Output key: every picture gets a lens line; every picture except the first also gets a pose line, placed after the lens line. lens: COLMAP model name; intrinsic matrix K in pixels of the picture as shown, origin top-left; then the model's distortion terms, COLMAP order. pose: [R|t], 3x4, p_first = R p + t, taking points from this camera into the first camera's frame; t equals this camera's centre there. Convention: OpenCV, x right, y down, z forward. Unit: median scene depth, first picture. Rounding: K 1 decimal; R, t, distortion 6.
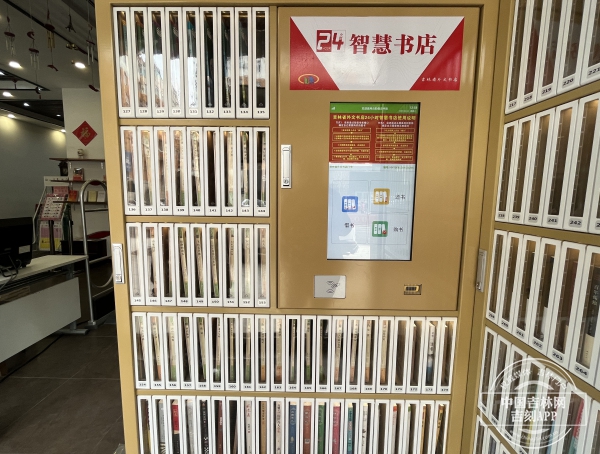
lens RADIAL K [[280.5, 0, 300.0], [0, 280.5, 227.0], [0, 0, 1]] dist [0.000873, 0.000108]
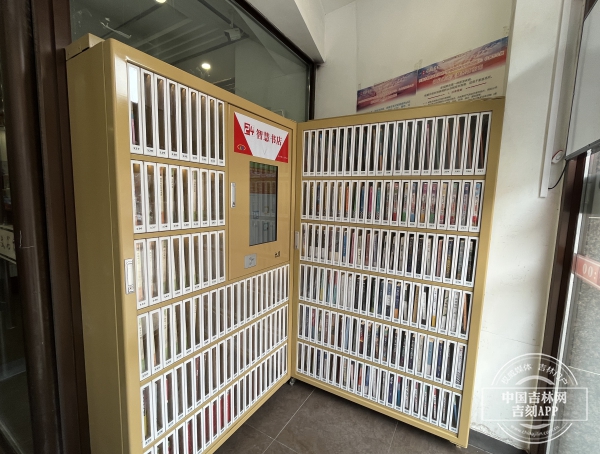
lens RADIAL K [[280.5, 0, 300.0], [0, 280.5, 227.0], [0, 0, 1]] dist [0.000873, 0.000108]
pose [[0.505887, -0.088156, 0.858083, -1.377379], [0.078036, 0.995362, 0.056253, -0.089765], [-0.859063, 0.038504, 0.510420, -0.227422]]
